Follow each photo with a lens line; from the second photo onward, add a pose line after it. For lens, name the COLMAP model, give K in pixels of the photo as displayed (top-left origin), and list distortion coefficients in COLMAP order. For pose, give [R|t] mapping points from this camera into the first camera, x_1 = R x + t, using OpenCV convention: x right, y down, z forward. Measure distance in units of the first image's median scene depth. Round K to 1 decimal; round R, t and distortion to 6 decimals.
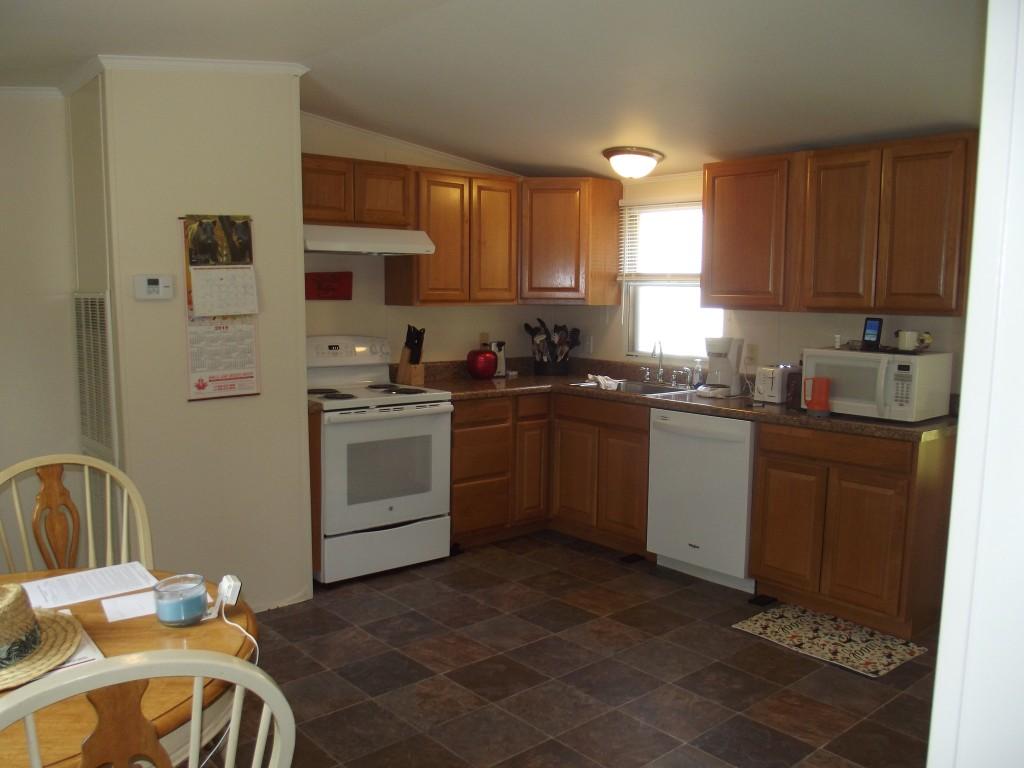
lens RADIAL K [[852.5, 0, 501.0], [0, 852.5, 389.2], [0, 0, 1]] dist [-0.057117, 0.023039]
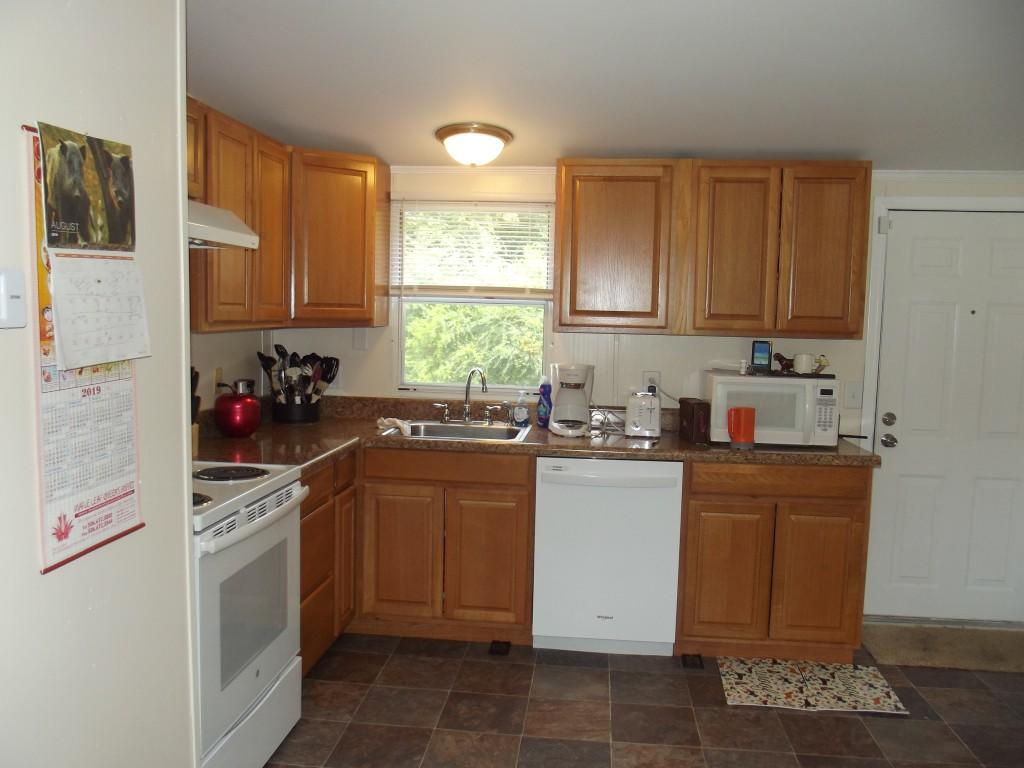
lens RADIAL K [[852.5, 0, 513.0], [0, 852.5, 388.1], [0, 0, 1]] dist [-0.057117, 0.023039]
pose [[0.727584, -0.054469, 0.683852, -0.464284], [0.062944, 0.997939, 0.012517, -0.065140], [-0.683124, 0.033937, 0.729513, 0.524650]]
